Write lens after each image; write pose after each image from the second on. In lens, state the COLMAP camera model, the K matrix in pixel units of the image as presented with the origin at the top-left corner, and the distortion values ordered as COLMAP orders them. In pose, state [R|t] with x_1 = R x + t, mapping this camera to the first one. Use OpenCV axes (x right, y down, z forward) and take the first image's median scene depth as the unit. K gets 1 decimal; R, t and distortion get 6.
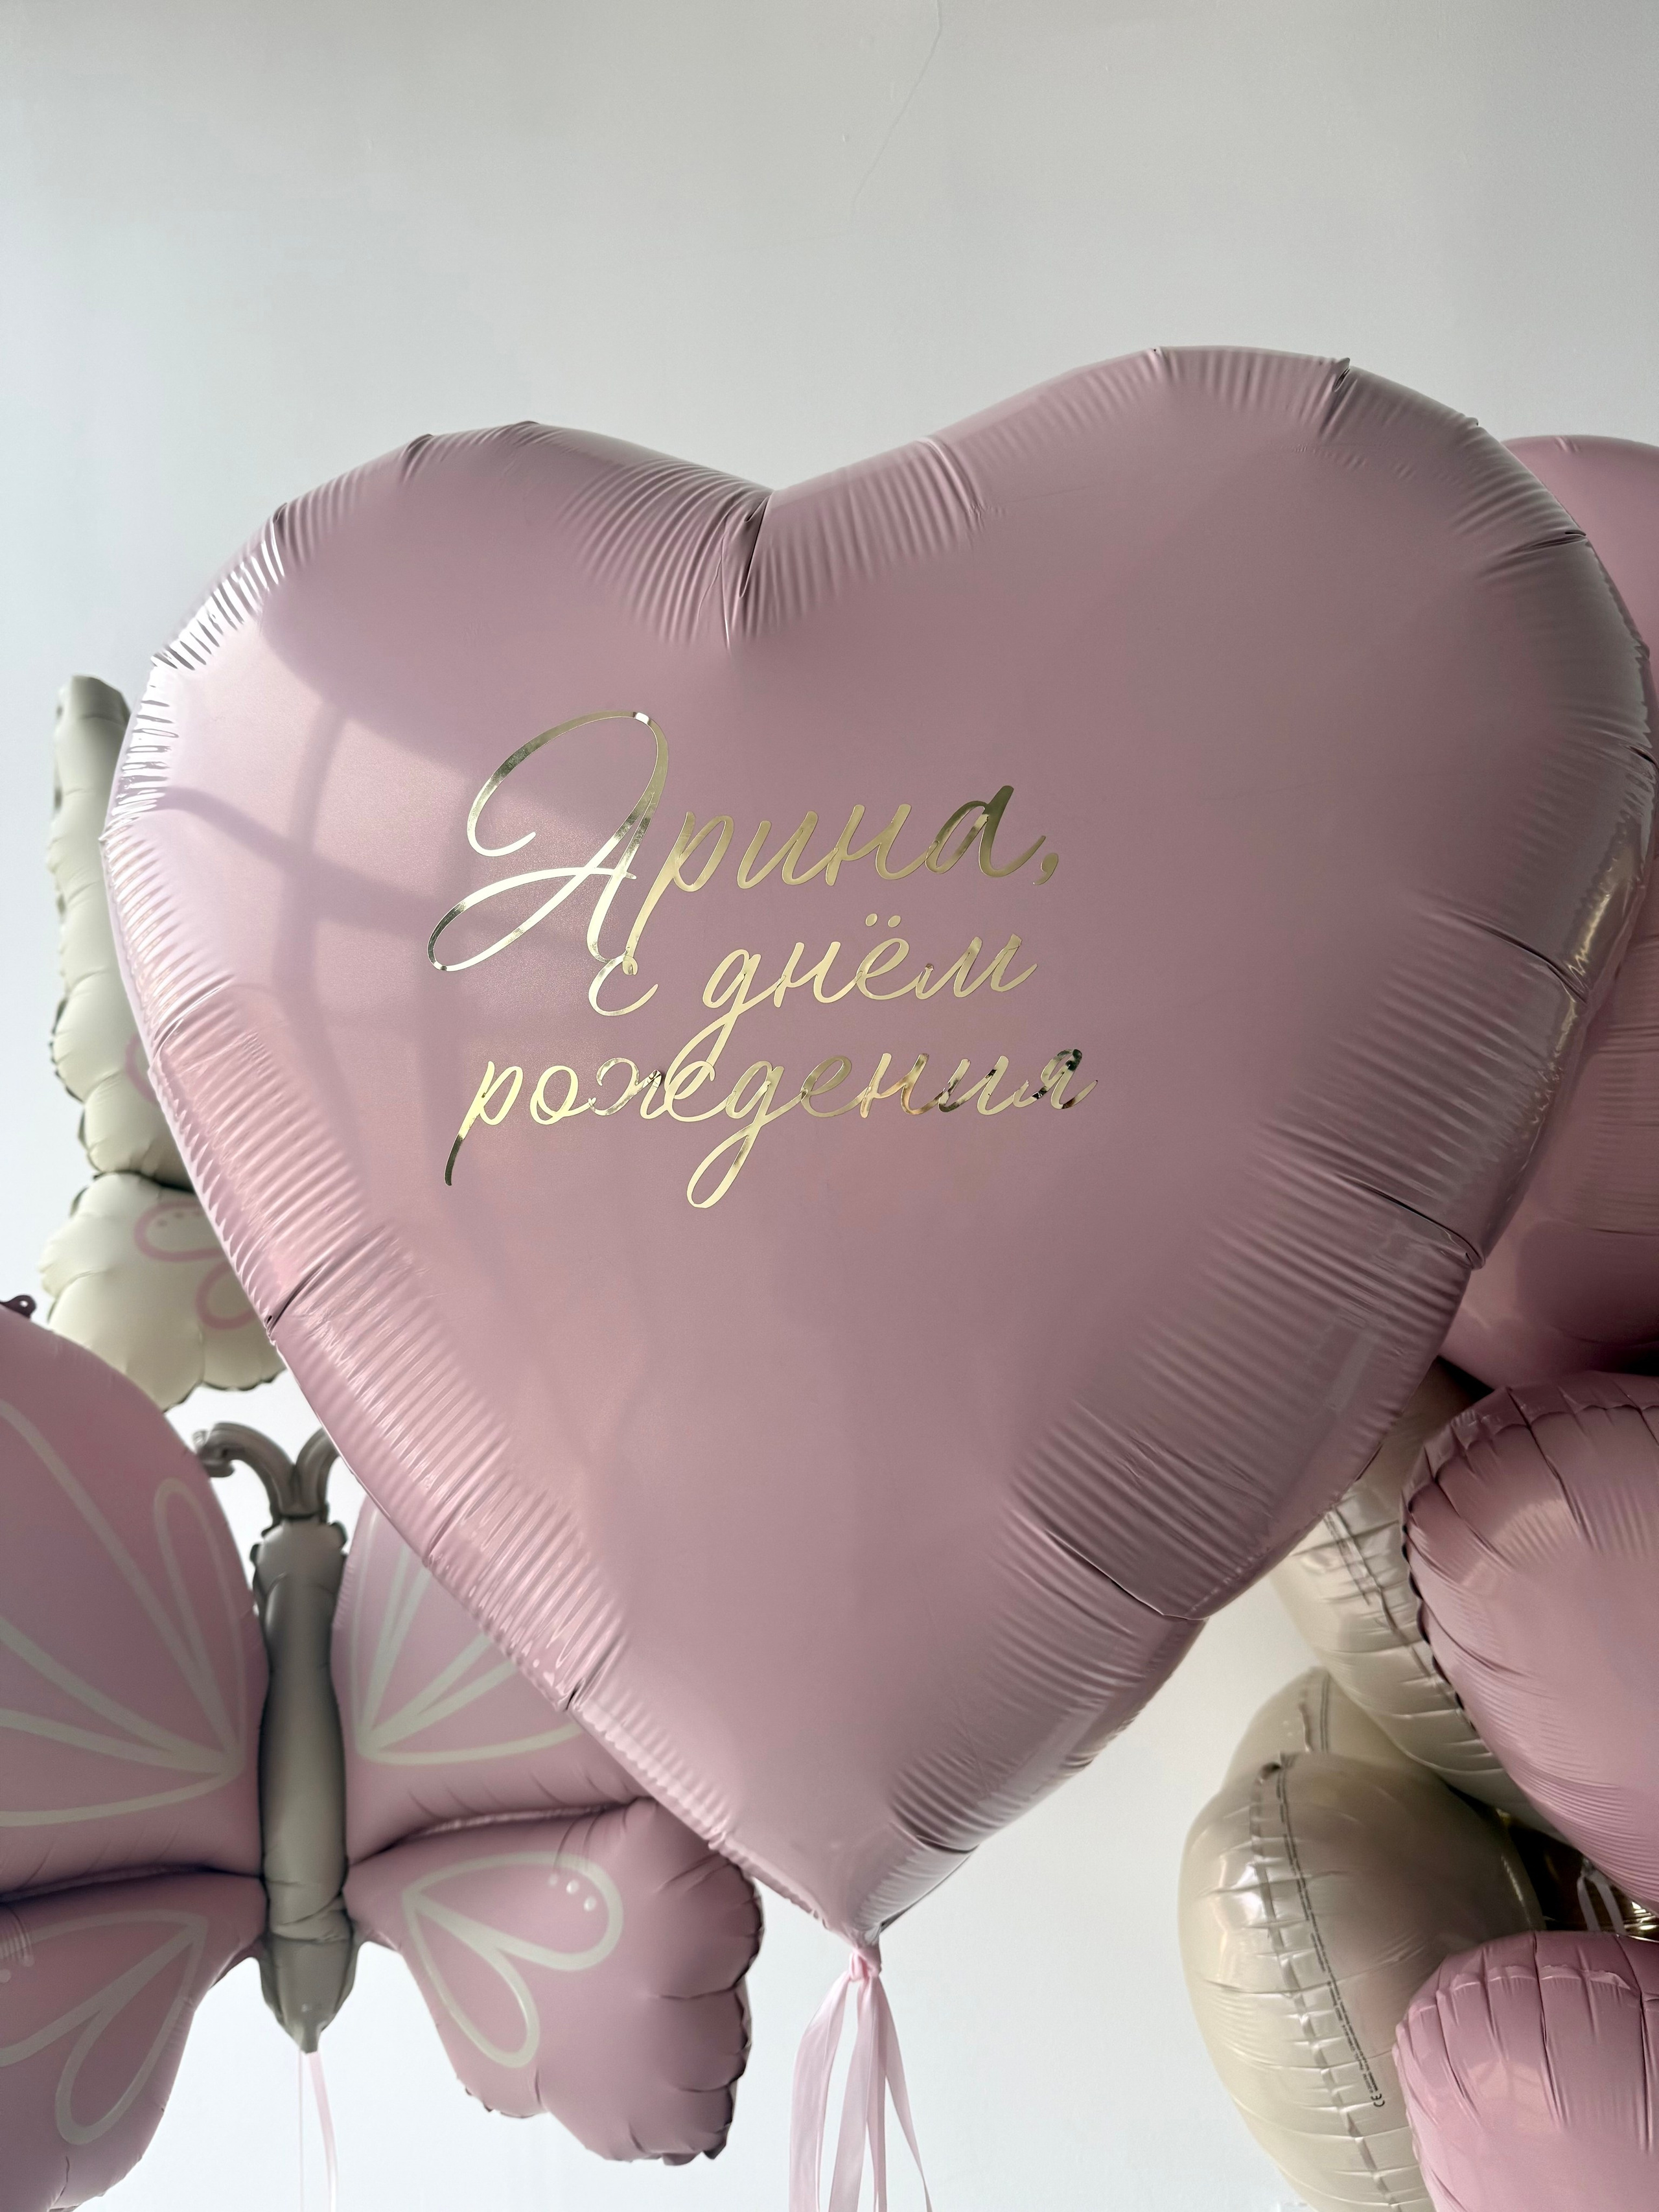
lens RADIAL K [[1746.8, 0, 846.1], [0, 1746.8, 1110.2], [0, 0, 1]] dist [-0.004578, -0.000715]
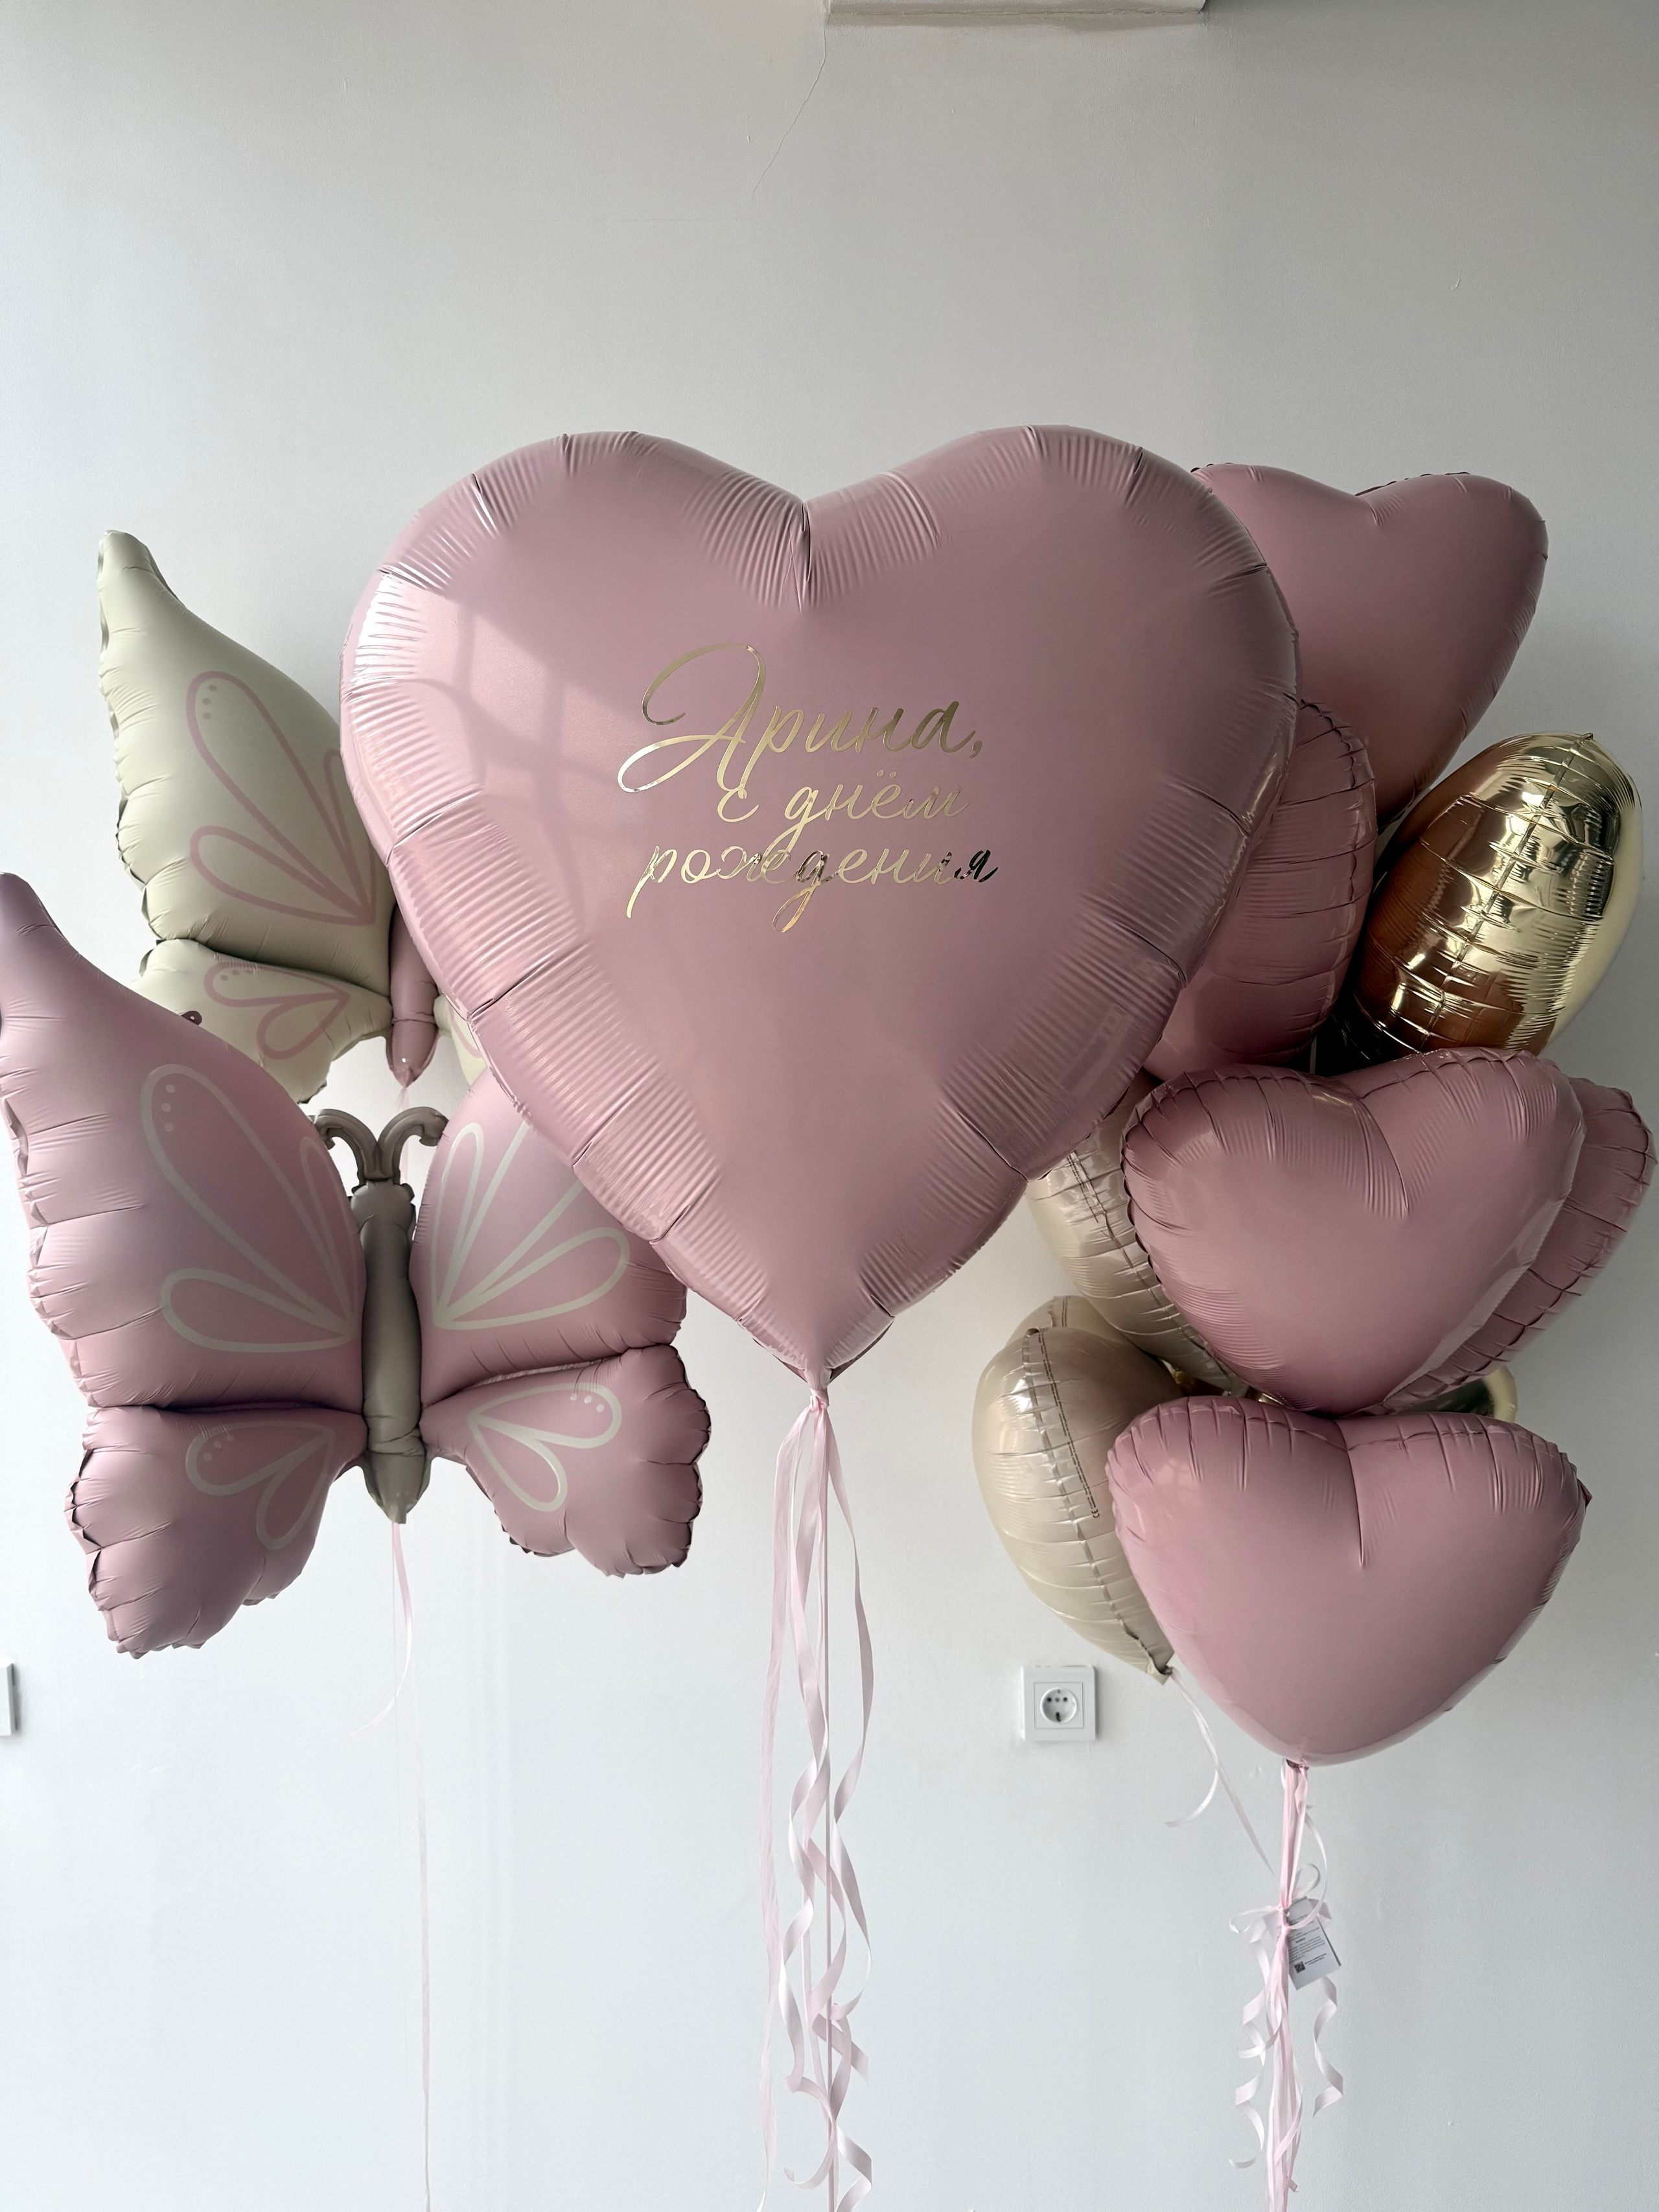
lens RADIAL K [[1625.2, 0, 832.6], [0, 1625.2, 1105.7], [0, 0, 1]] dist [0.054283, -0.005979]
pose [[0.986214, 0.010187, 0.165164, -0.216302], [-0.026211, 0.995119, 0.095134, 0.051708], [-0.163389, -0.098152, 0.981667, -0.474039]]
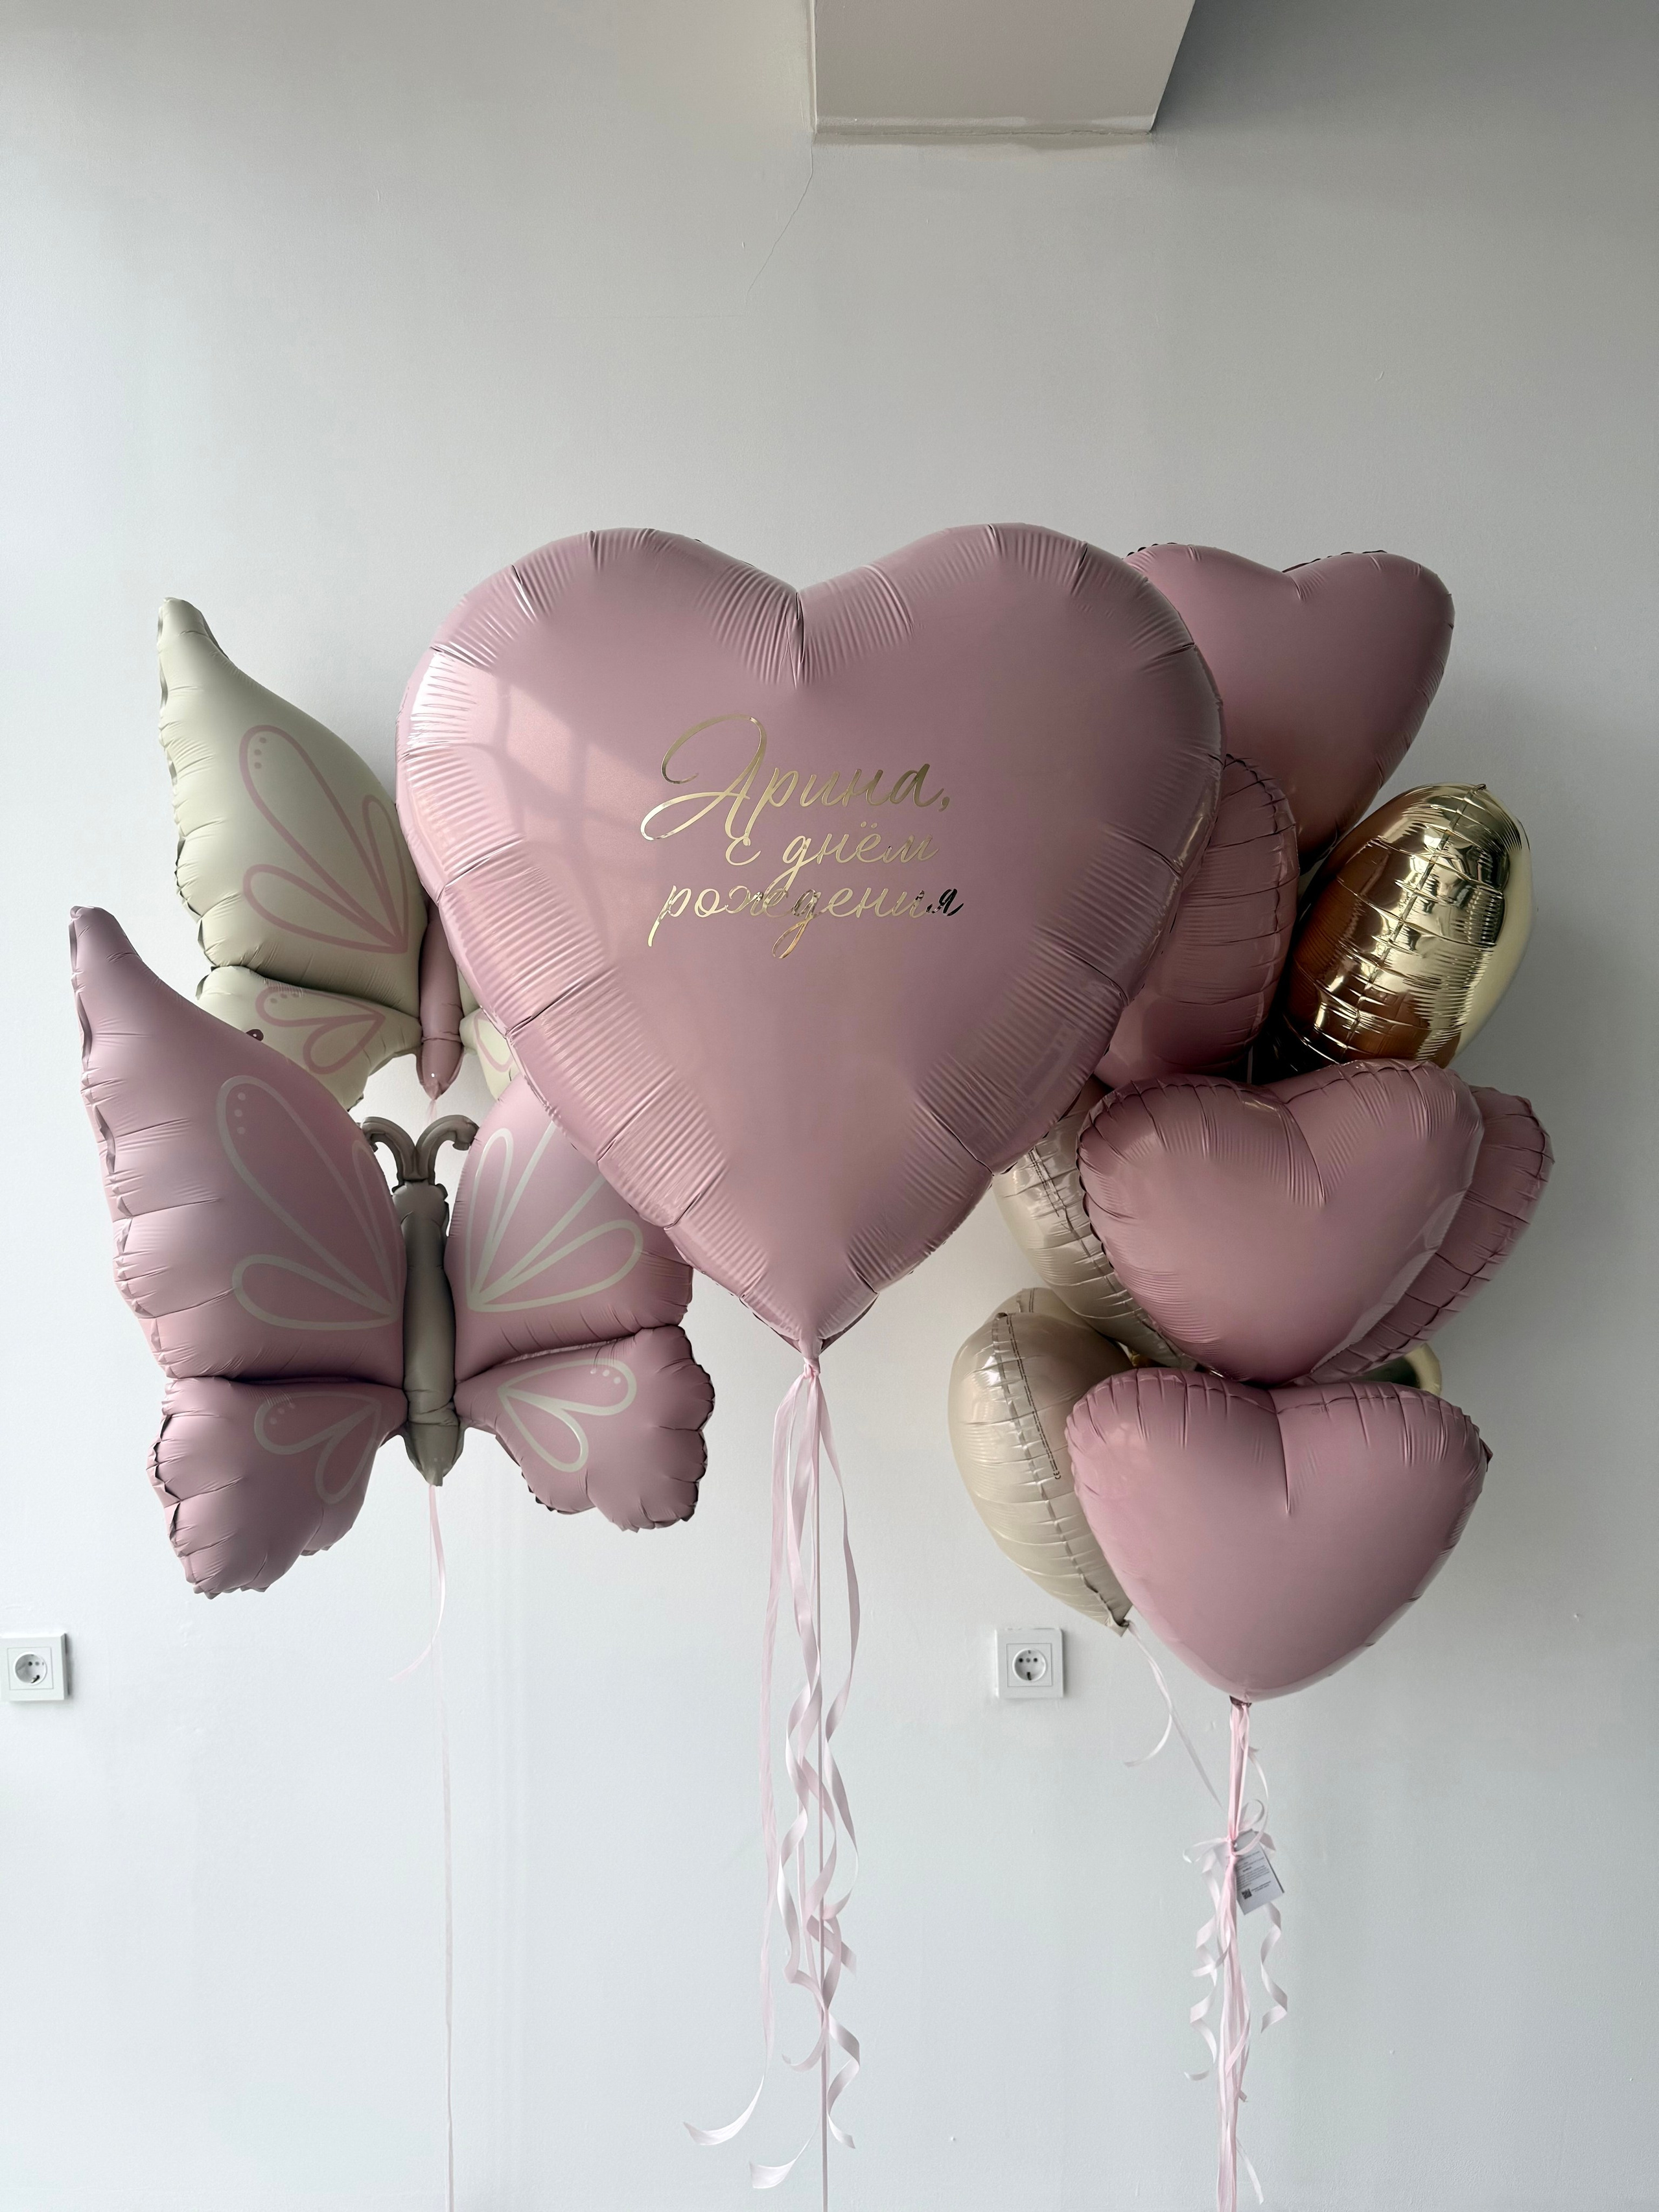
lens RADIAL K [[1620.9, 0, 829.5], [0, 1620.9, 1106.0], [0, 0, 1]] dist [0.058883, -0.006326]
pose [[0.985020, 0.010298, 0.172133, -0.254992], [-0.024338, 0.996525, 0.079656, 0.053762], [-0.170714, -0.082652, 0.981848, -0.675967]]
